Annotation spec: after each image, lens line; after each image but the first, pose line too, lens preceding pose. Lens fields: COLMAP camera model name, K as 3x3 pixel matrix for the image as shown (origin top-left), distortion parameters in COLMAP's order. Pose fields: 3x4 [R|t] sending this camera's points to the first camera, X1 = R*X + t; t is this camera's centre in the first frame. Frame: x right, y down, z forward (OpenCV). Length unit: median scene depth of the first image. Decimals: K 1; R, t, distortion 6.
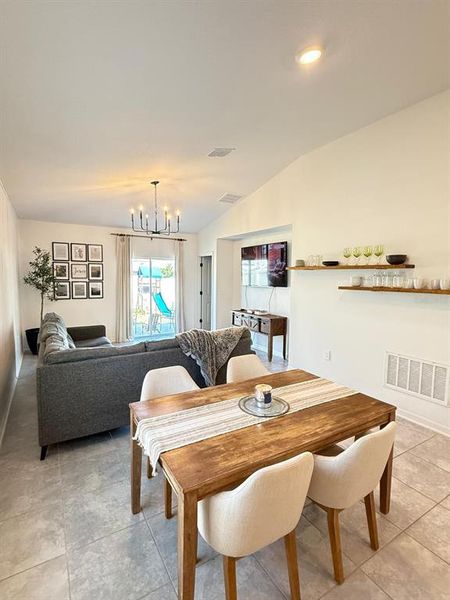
lens RADIAL K [[303.4, 0, 226.4], [0, 303.4, 300.4], [0, 0, 1]] dist [-0.000914, -0.000036]
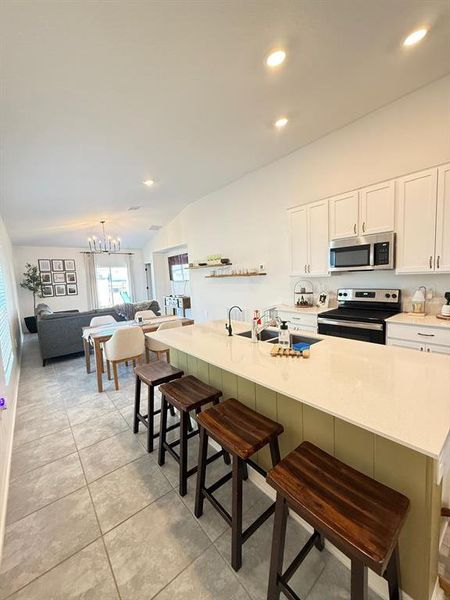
lens RADIAL K [[241.1, 0, 227.3], [0, 241.1, 297.8], [0, 0, 1]] dist [-0.002364, 0.000834]
pose [[0.987302, -0.070361, 0.142425, 0.186613], [0.069517, 0.997521, 0.010898, 0.054701], [-0.142839, -0.000859, 0.989746, -0.350312]]
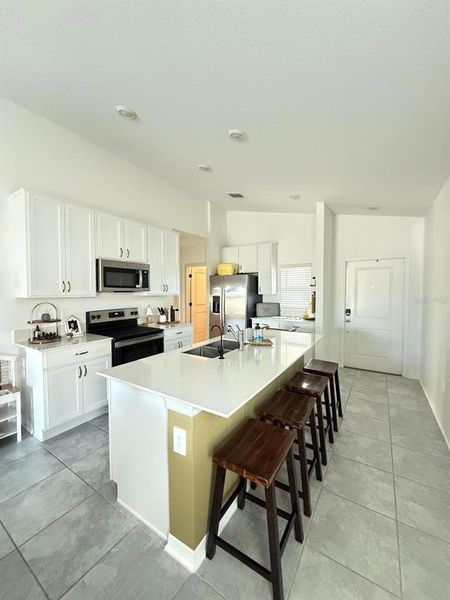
lens RADIAL K [[241.1, 0, 225.6], [0, 241.1, 296.0], [0, 0, 1]] dist [-0.002364, 0.000834]
pose [[-0.441014, -0.033535, 0.896874, -0.462442], [0.069264, 0.995050, 0.071265, -0.067368], [-0.894824, 0.093550, -0.436508, 0.977190]]
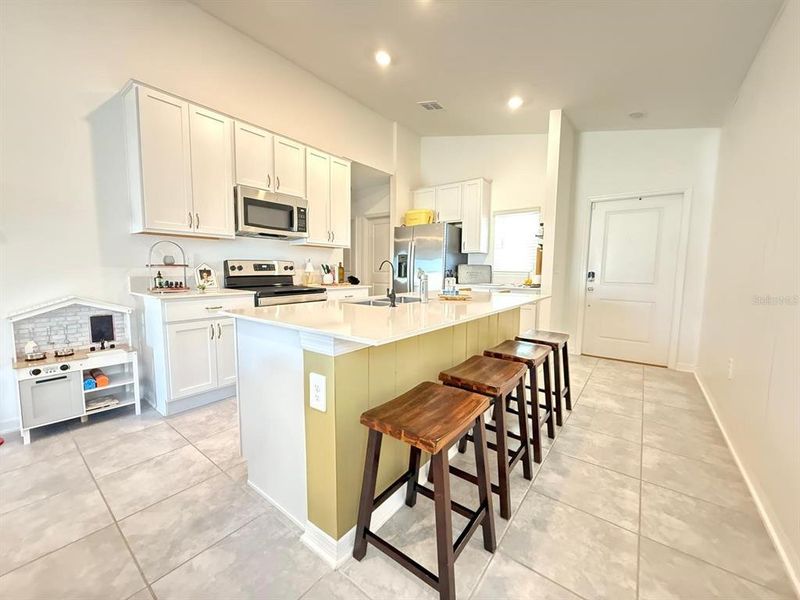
lens RADIAL K [[321.5, 0, 397.3], [0, 321.5, 297.4], [0, 0, 1]] dist [-0.002364, 0.000834]
pose [[-0.361458, -0.098245, 0.927198, -0.443159], [0.060942, 0.989817, 0.128638, 0.092132], [-0.930395, 0.103003, -0.351790, 0.905610]]
